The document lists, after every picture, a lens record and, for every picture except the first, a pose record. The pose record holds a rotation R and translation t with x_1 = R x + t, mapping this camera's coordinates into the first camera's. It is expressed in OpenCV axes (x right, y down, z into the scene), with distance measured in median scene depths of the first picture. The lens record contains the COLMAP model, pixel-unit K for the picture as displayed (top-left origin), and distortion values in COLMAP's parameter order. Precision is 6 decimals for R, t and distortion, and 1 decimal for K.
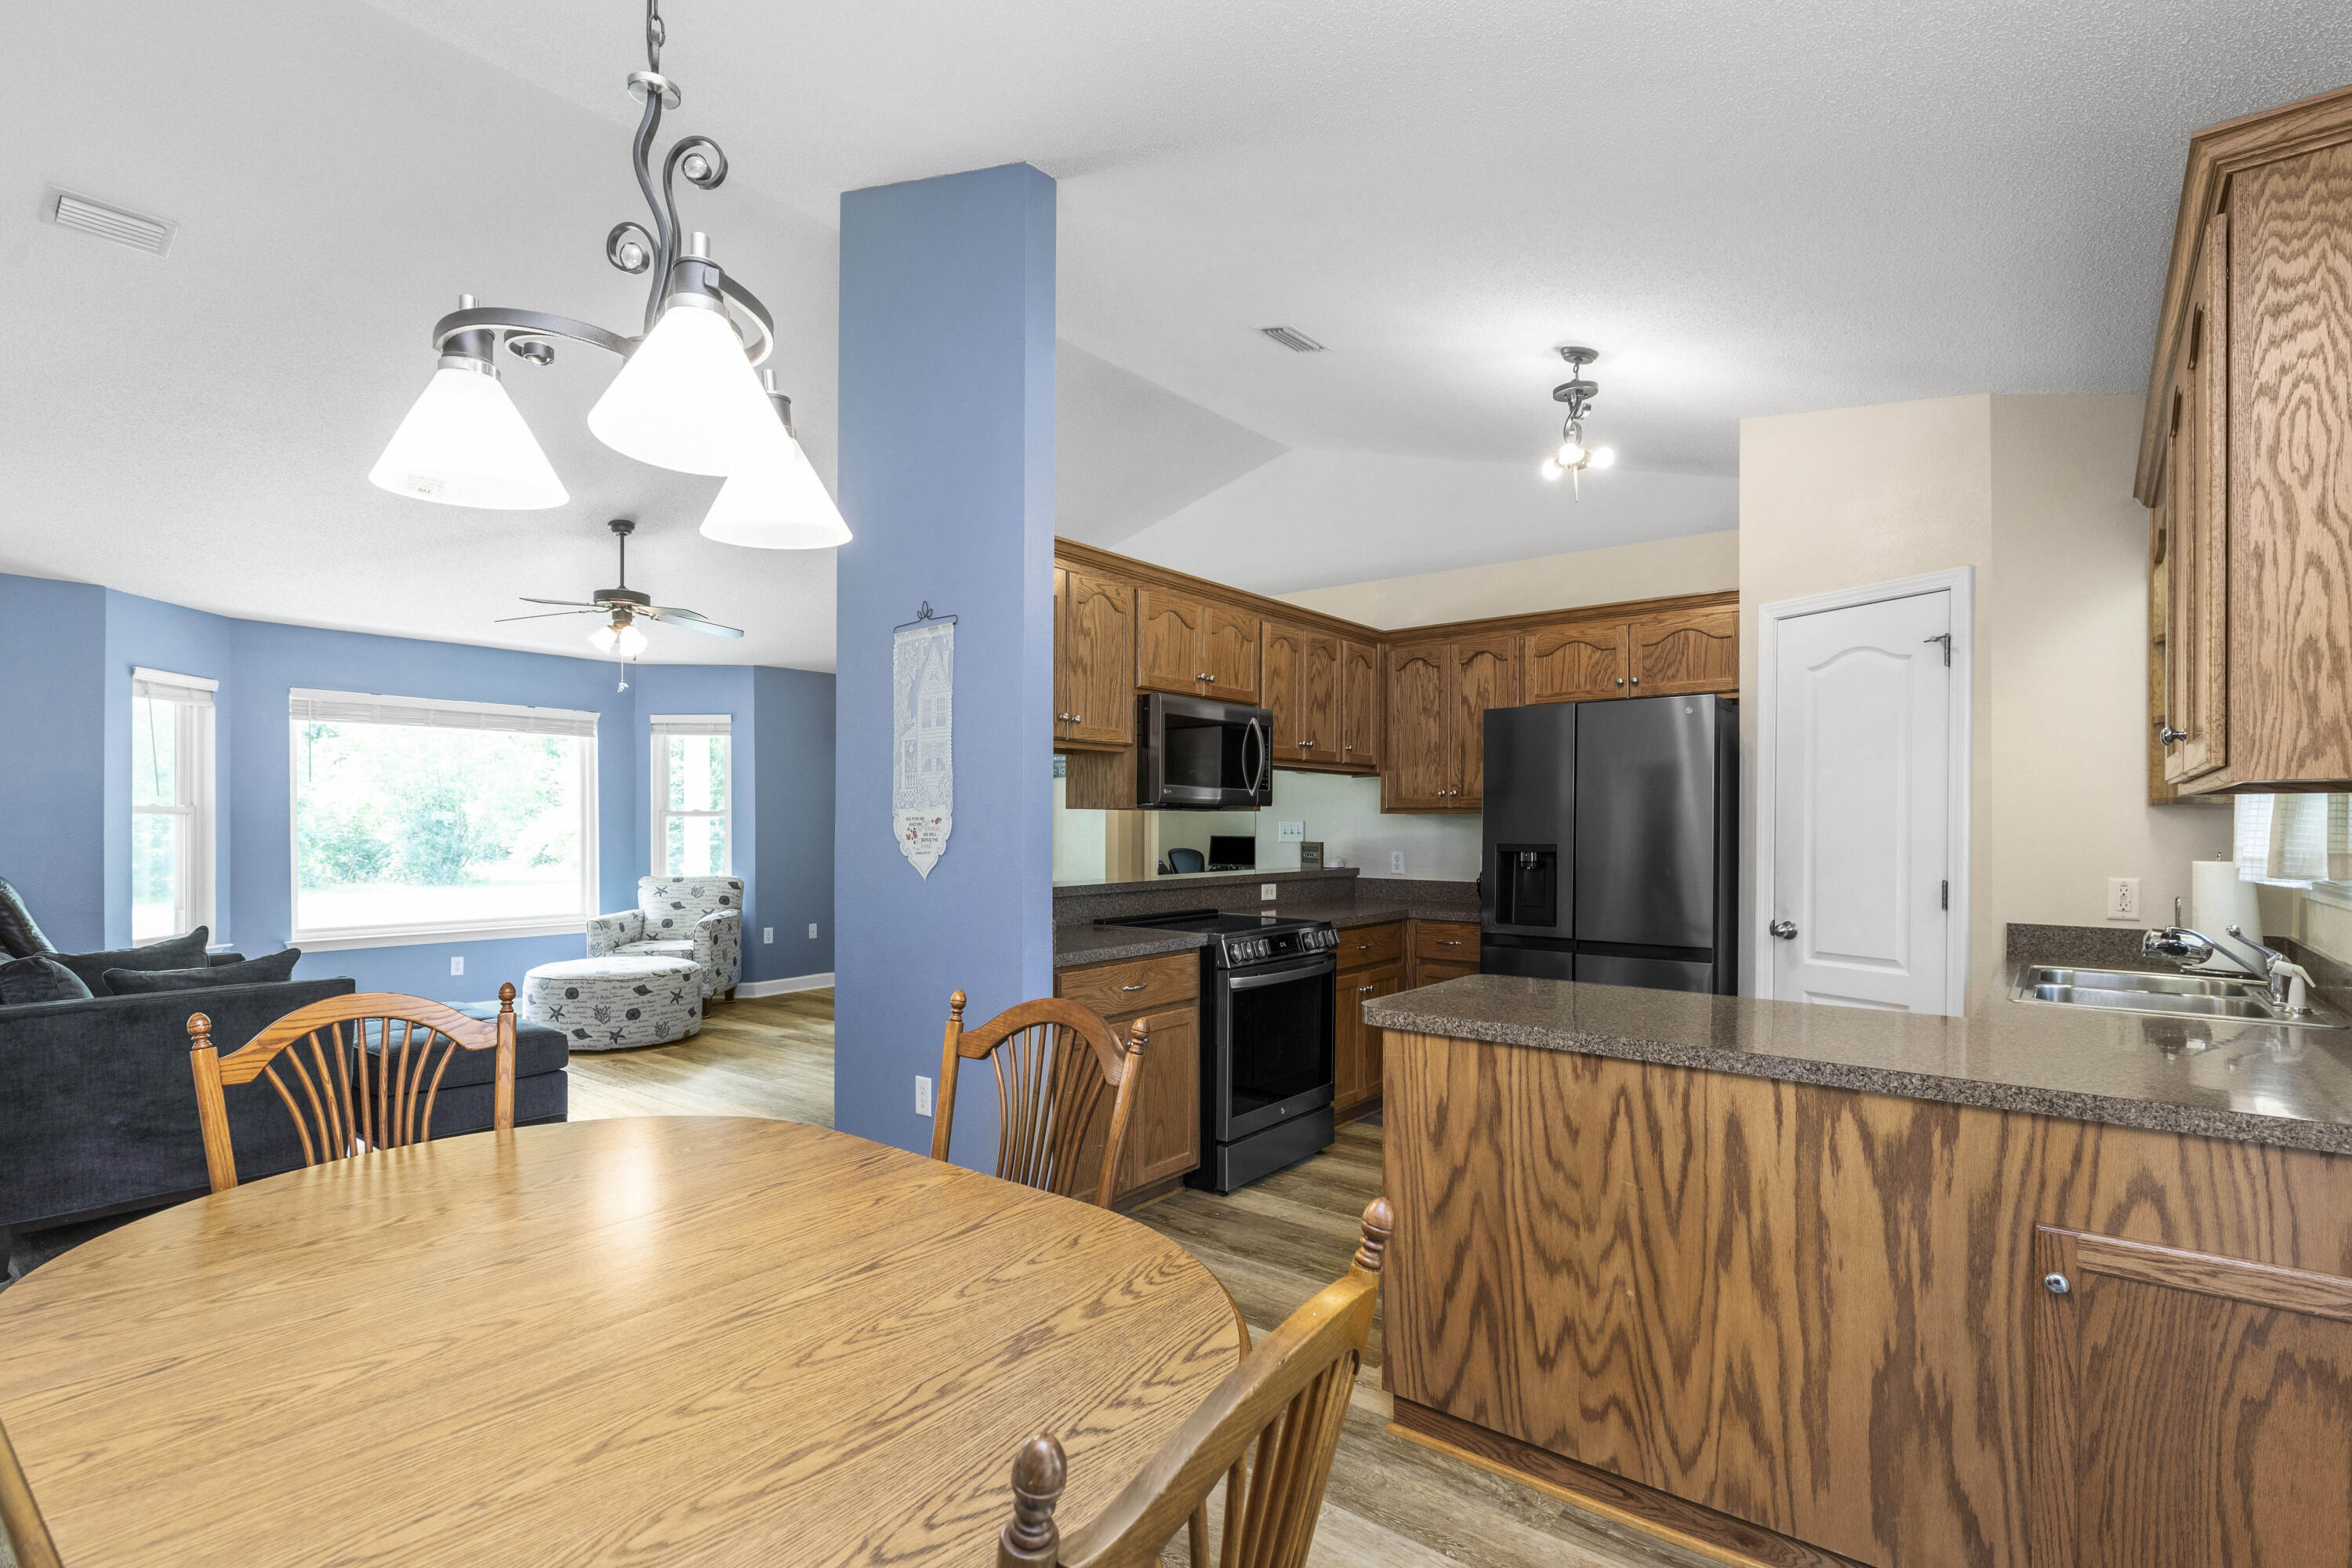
lens RADIAL K [[1121.4, 0, 1179.7], [0, 1121.4, 839.0], [0, 0, 1]] dist [-0.001857, -0.000322]
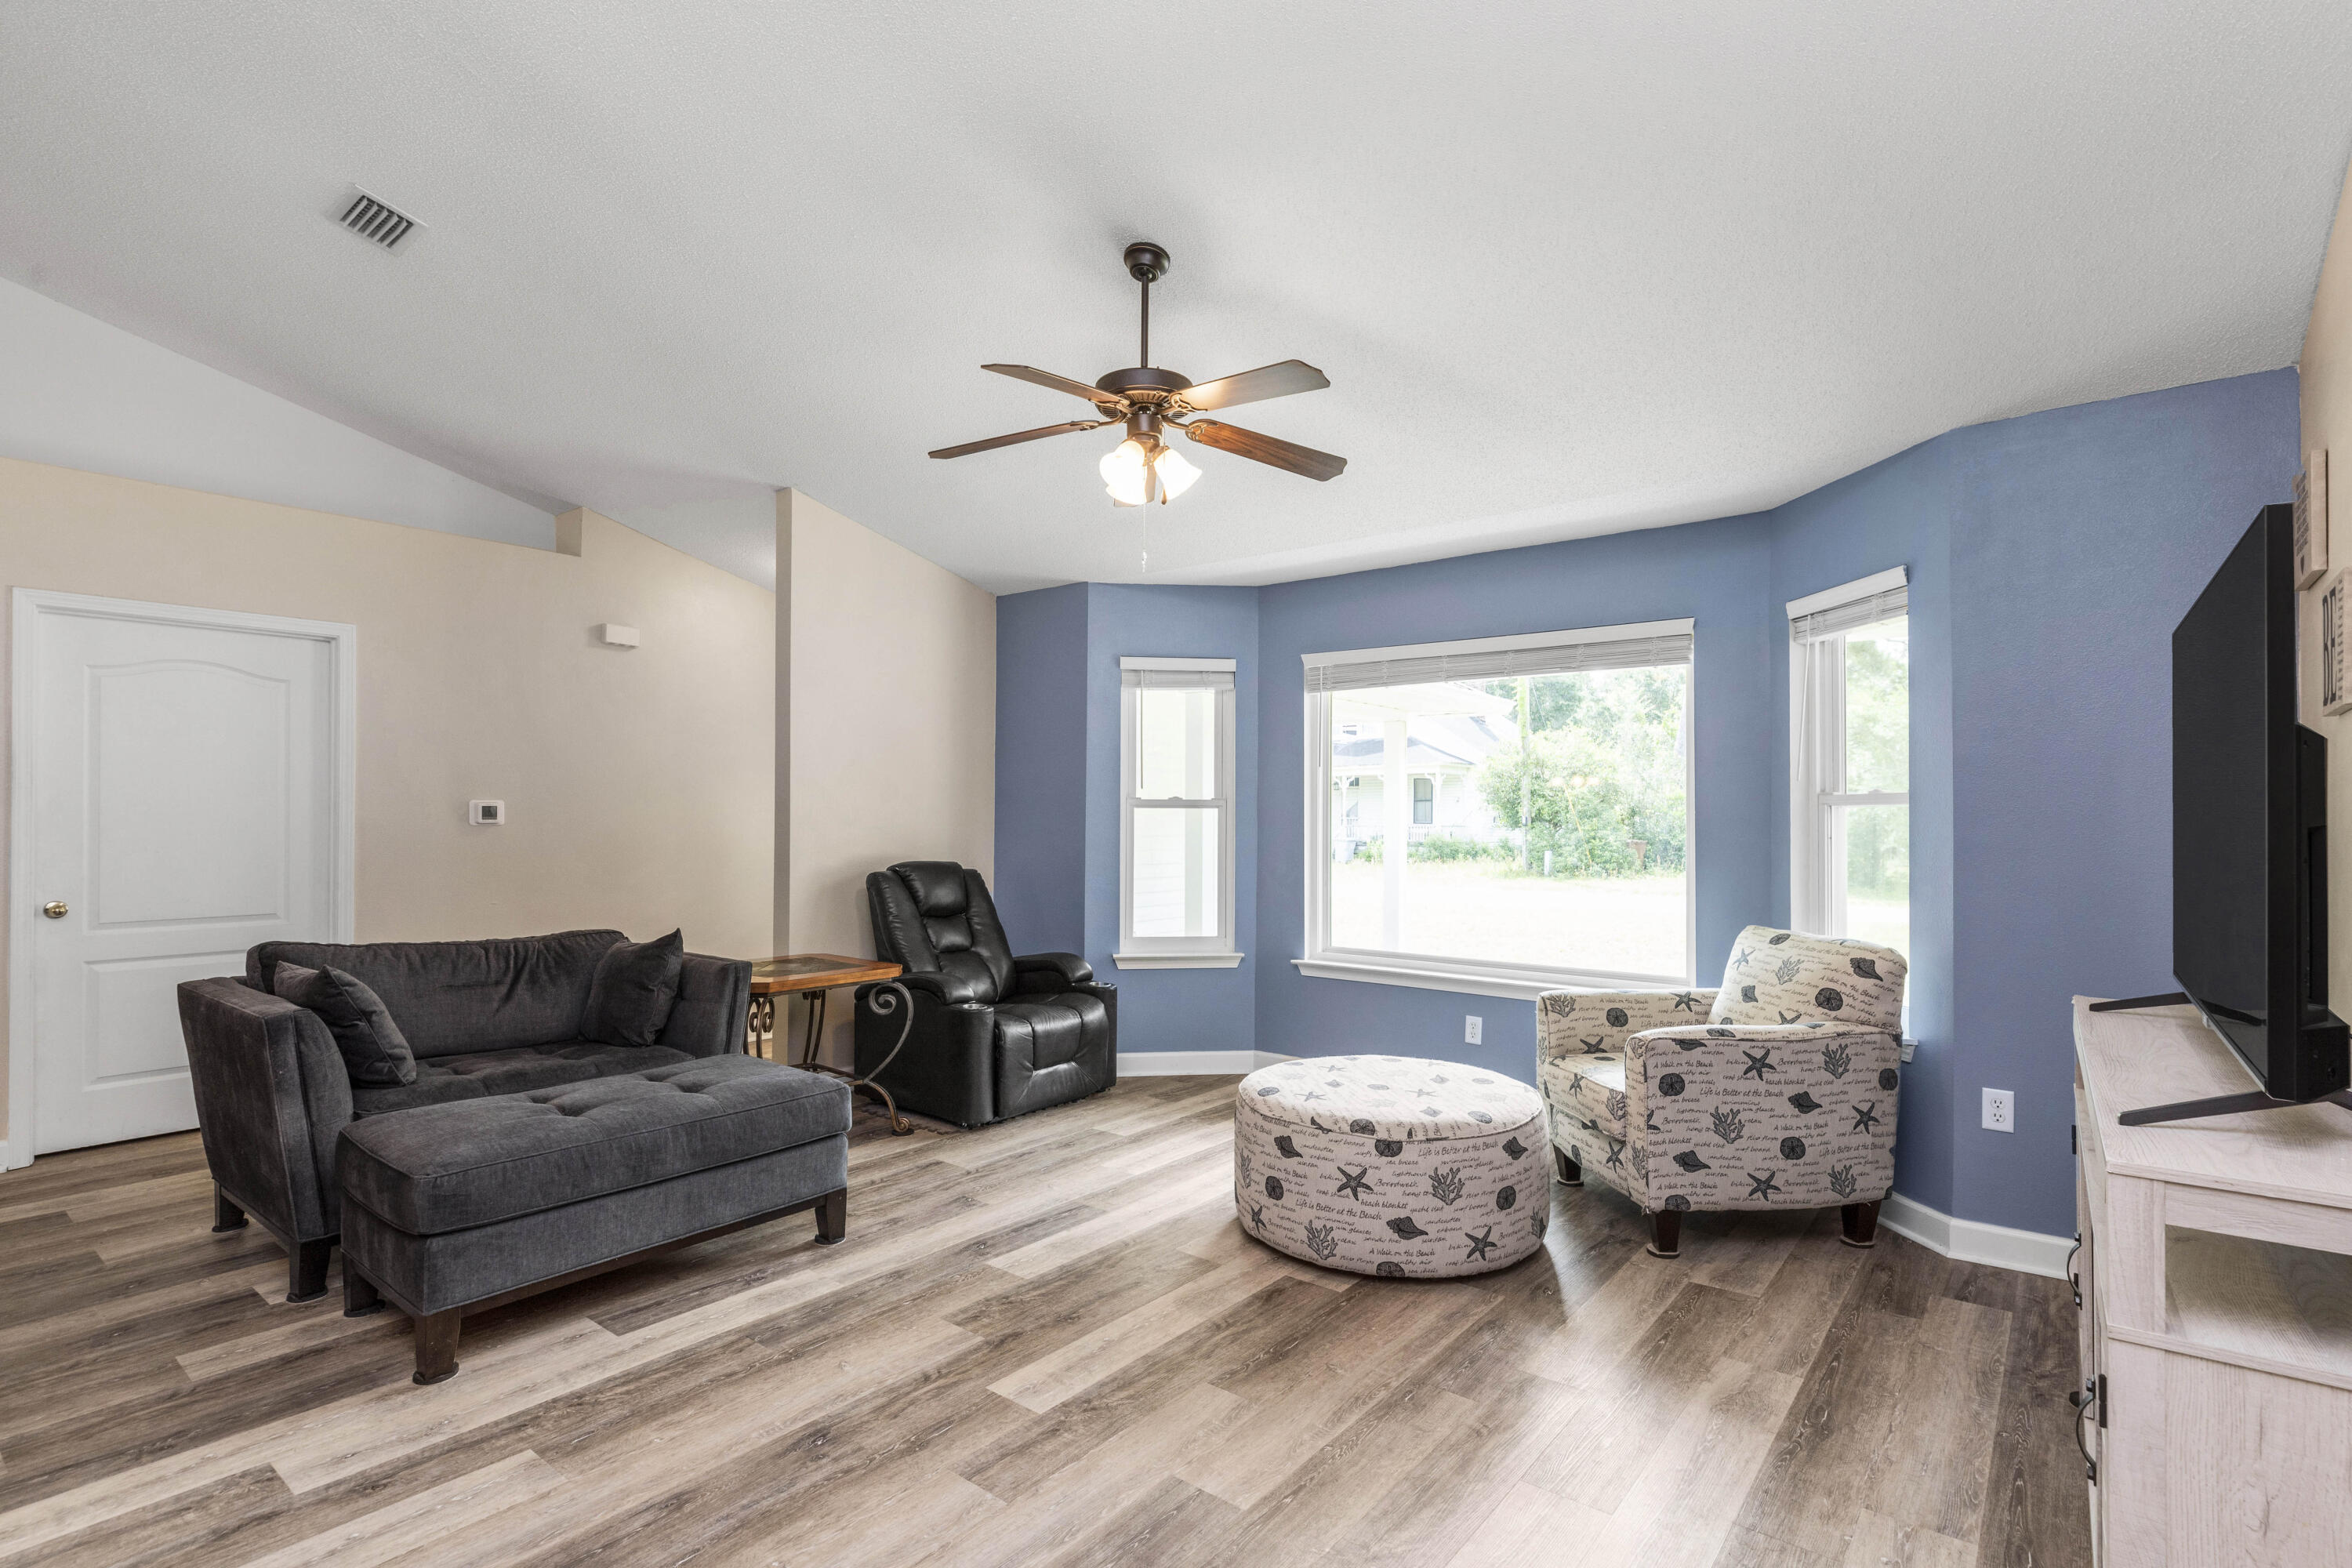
lens RADIAL K [[1108.2, 0, 1188.8], [0, 1108.2, 796.7], [0, 0, 1]] dist [0.000732, 0.000149]
pose [[0.000170, -0.019283, -0.999814, 0.022290], [-0.016390, 0.999680, -0.019283, -0.011277], [0.999866, 0.016390, -0.000146, 0.822173]]
